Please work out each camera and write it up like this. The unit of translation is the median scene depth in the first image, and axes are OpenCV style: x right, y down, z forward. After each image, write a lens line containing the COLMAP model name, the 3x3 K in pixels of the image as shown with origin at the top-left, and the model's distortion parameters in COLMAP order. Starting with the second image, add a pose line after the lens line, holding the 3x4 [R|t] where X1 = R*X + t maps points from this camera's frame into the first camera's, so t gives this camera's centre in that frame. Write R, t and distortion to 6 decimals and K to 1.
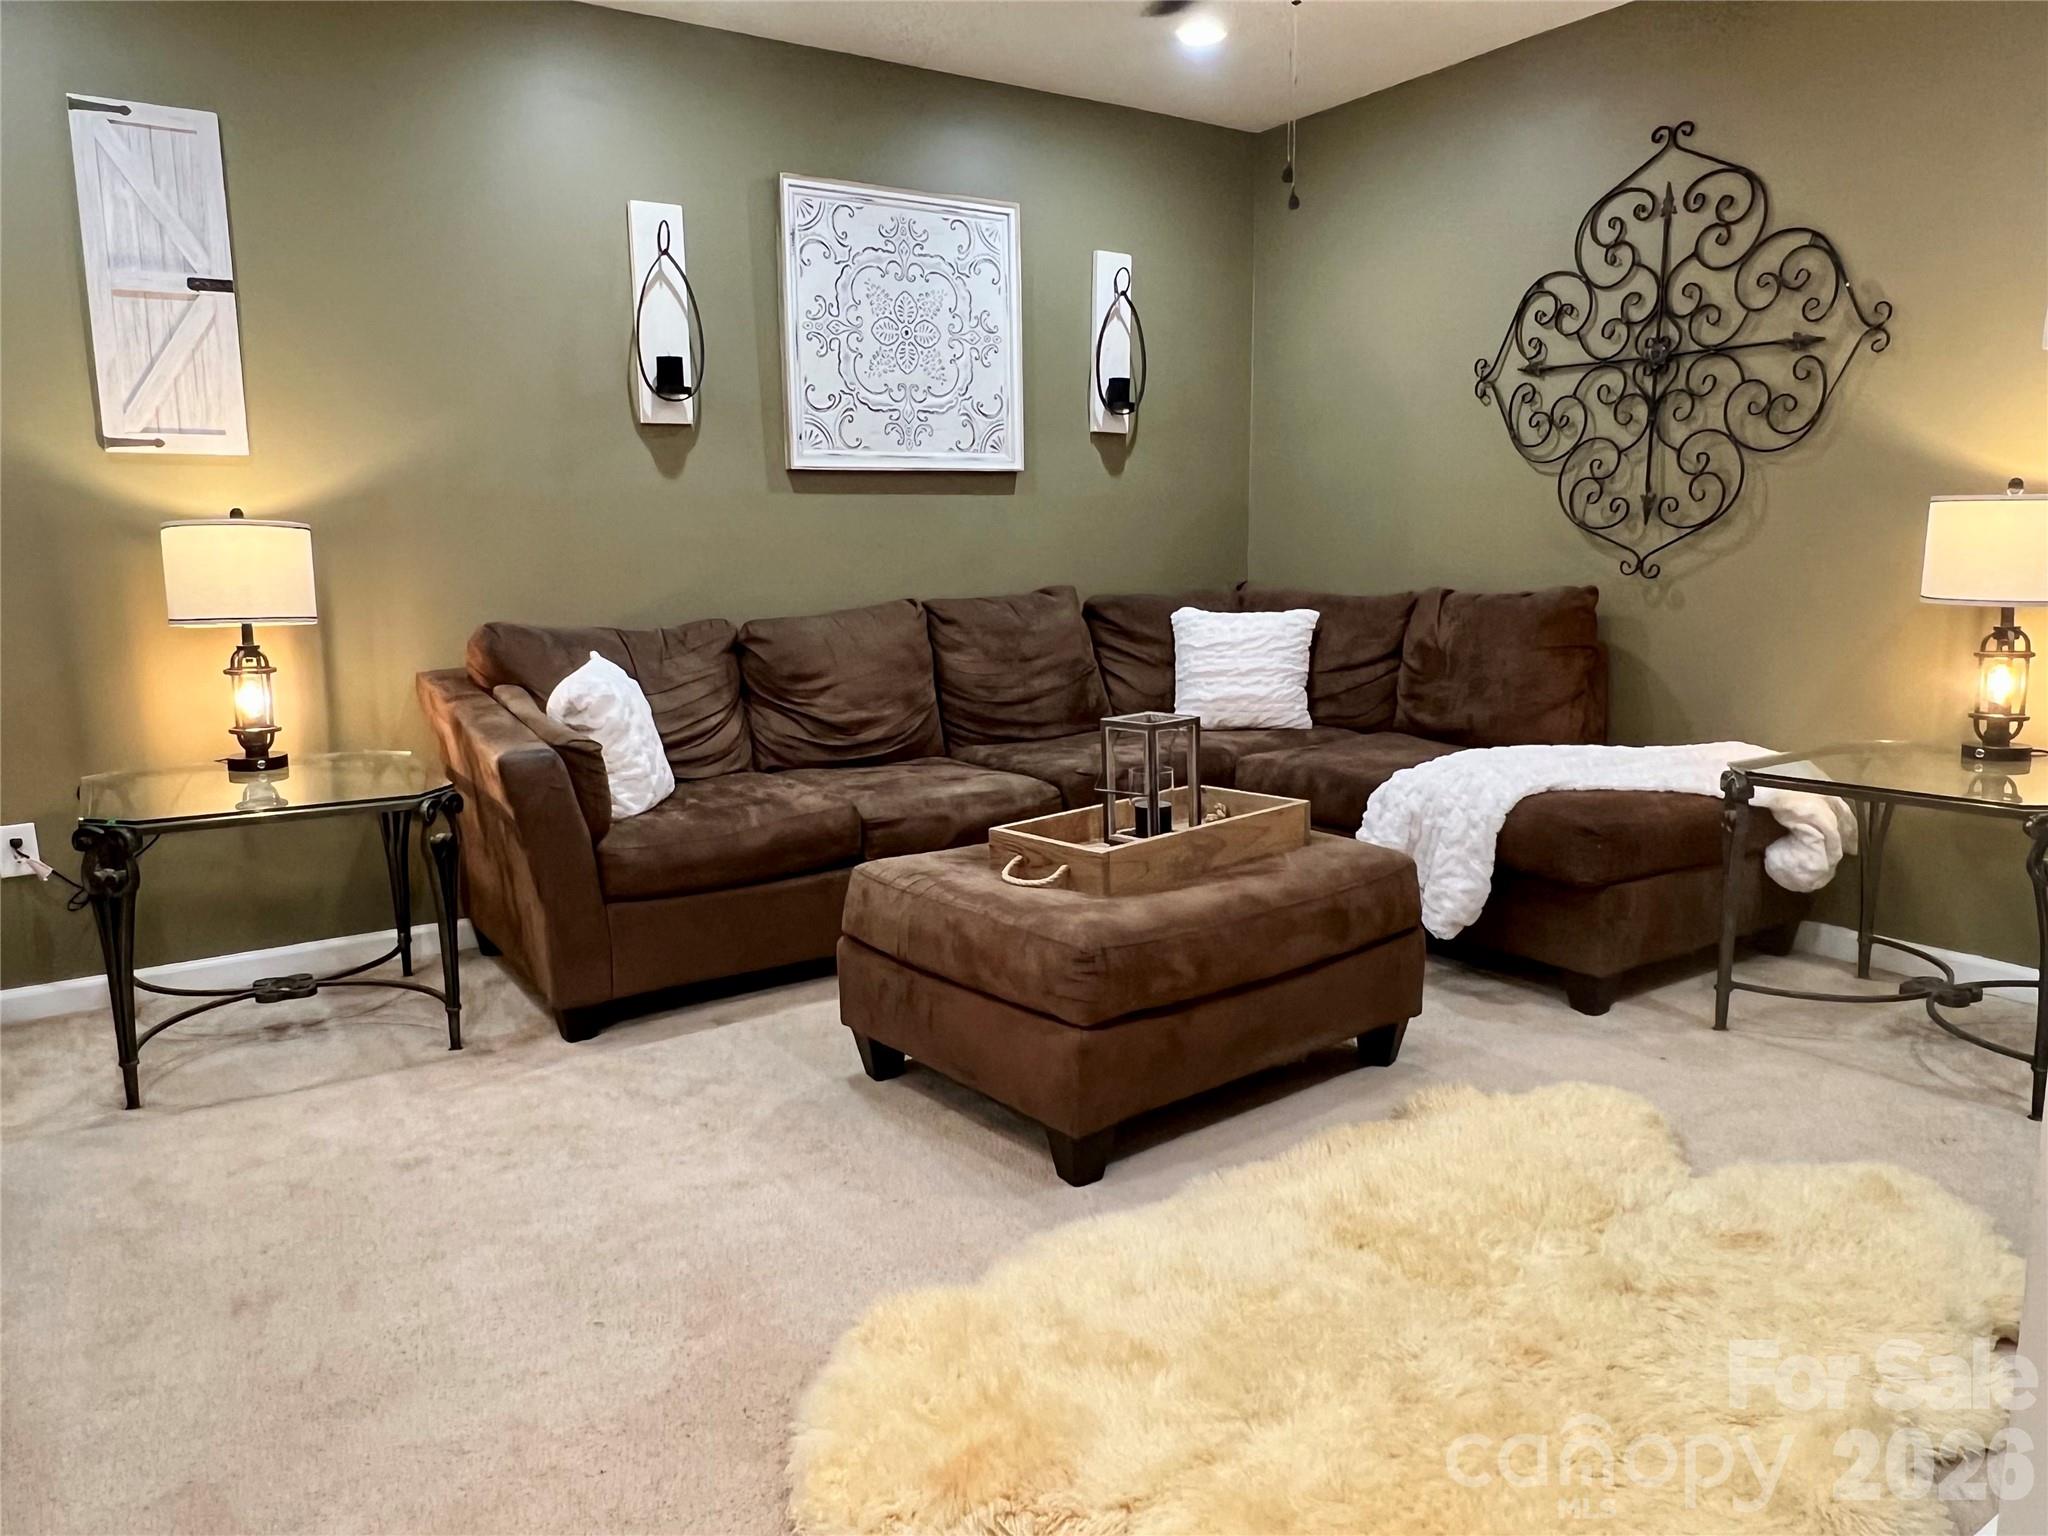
lens RADIAL K [[1418.4, 0, 1026.1], [0, 1418.4, 754.5], [0, 0, 1]] dist [0.006928, -0.000781]
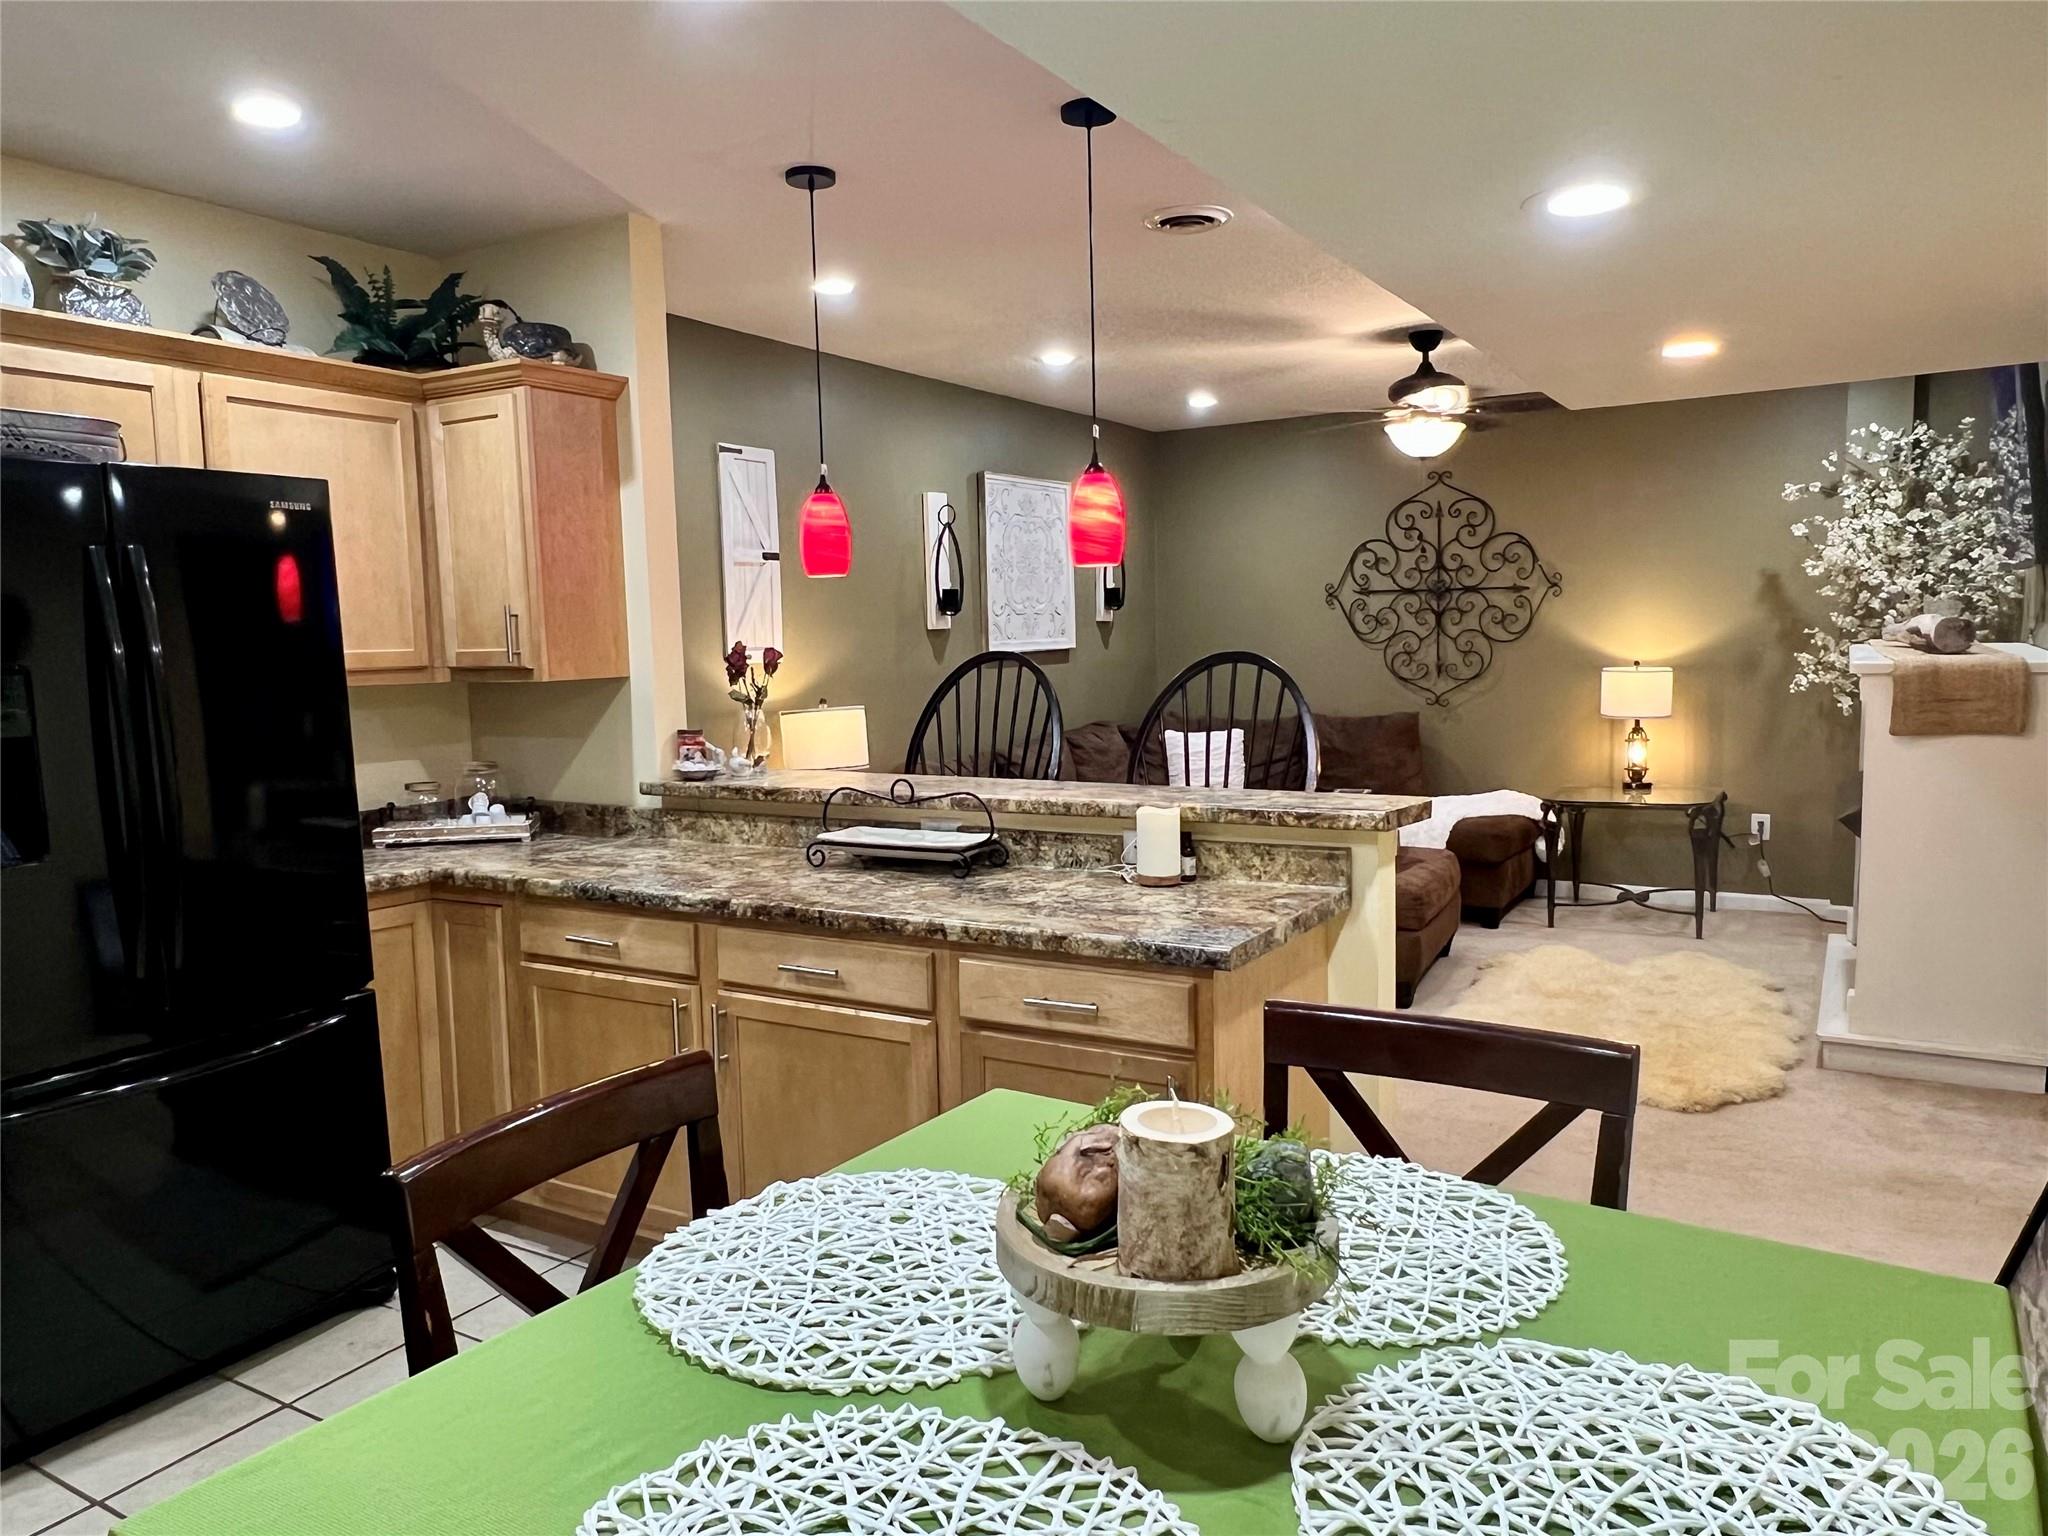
lens RADIAL K [[1418.4, 0, 1023.8], [0, 1418.4, 783.5], [0, 0, 1]] dist [0.006928, -0.000781]
pose [[0.900268, -0.057972, 0.431458, -0.884406], [0.080593, 0.996156, -0.034315, -0.003790], [-0.427811, 0.065665, 0.901480, -0.448482]]
